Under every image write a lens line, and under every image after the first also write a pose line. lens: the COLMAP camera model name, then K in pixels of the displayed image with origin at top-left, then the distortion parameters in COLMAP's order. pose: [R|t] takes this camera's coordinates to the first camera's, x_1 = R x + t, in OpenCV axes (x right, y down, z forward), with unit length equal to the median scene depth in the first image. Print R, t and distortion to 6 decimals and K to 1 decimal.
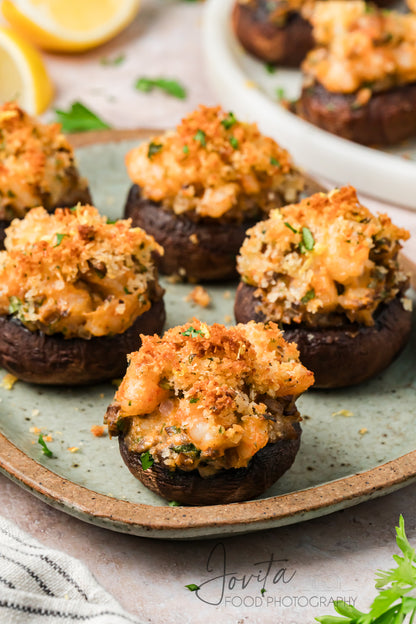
lens RADIAL K [[2719.9, 0, 208.0], [0, 2719.9, 312.0], [0, 0, 1]] dist [-0.013723, 3.438423]
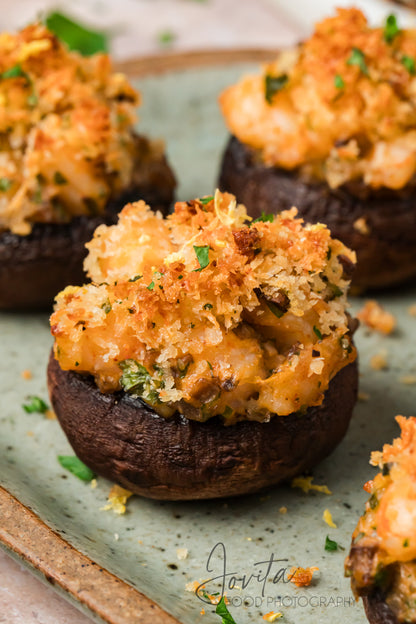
lens RADIAL K [[2773.9, 0, 208.0], [0, 2773.9, 312.0], [0, 0, 1]] dist [-0.022084, 2.505742]
pose [[0.985018, -0.094705, 0.144119, -0.140659], [0.088549, 0.994888, 0.048558, -0.043896], [-0.147981, -0.035069, 0.988368, 0.412079]]
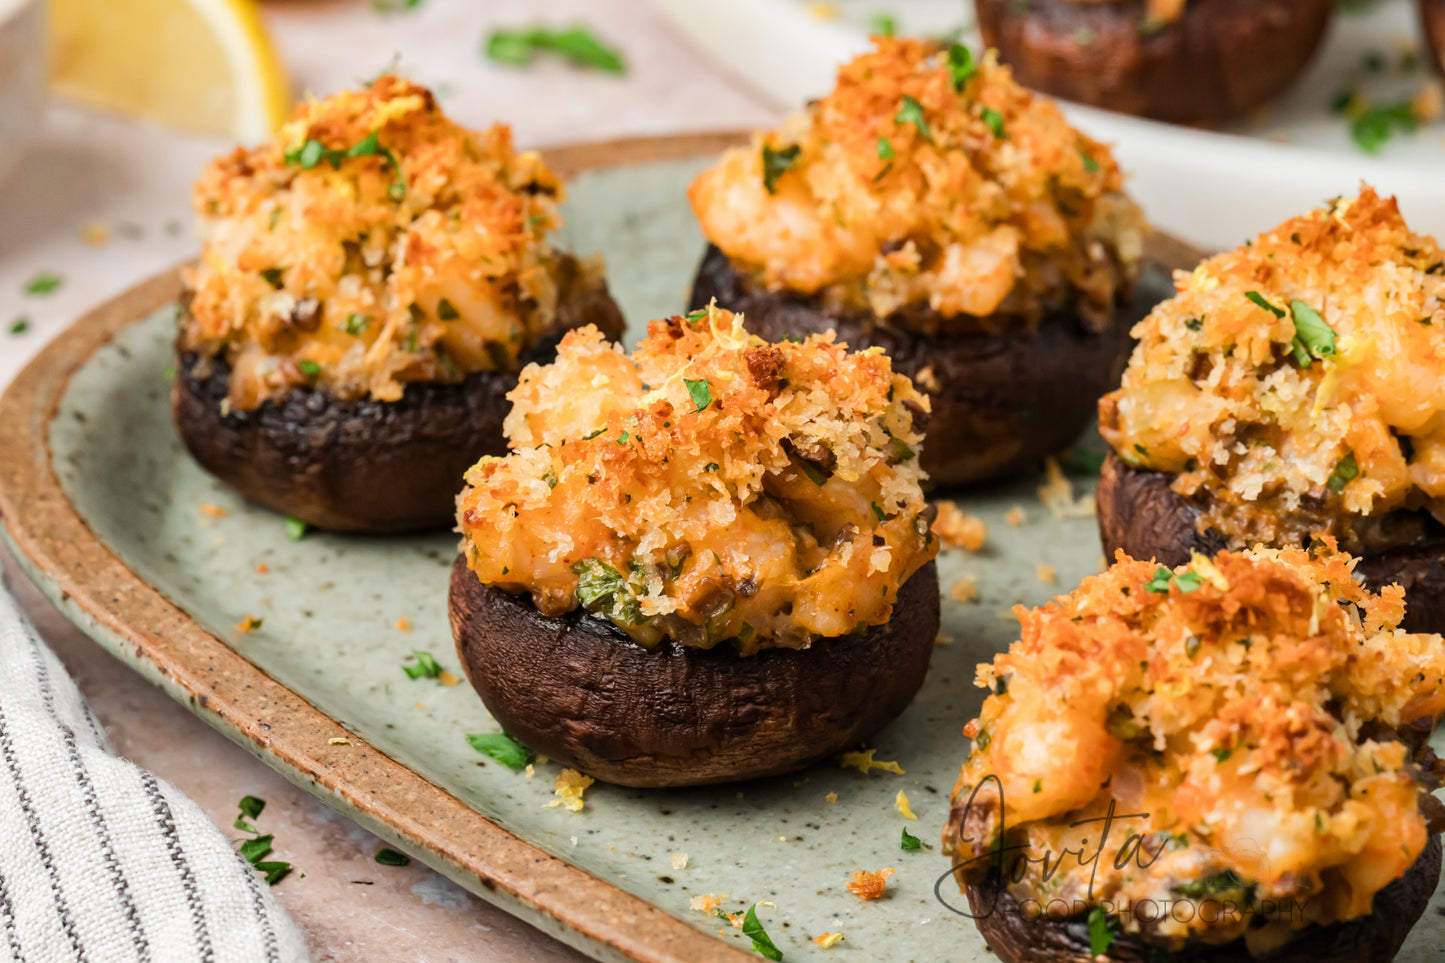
lens RADIAL K [[6298.6, 0, 722.5], [0, 6298.6, 481.5], [0, 0, 1]] dist [-0.013723, 3.438423]
pose [[0.972951, -0.108373, 0.204014, -0.231378], [0.117729, 0.992455, -0.034256, 0.015605], [-0.198762, 0.057348, 0.978369, 0.146394]]
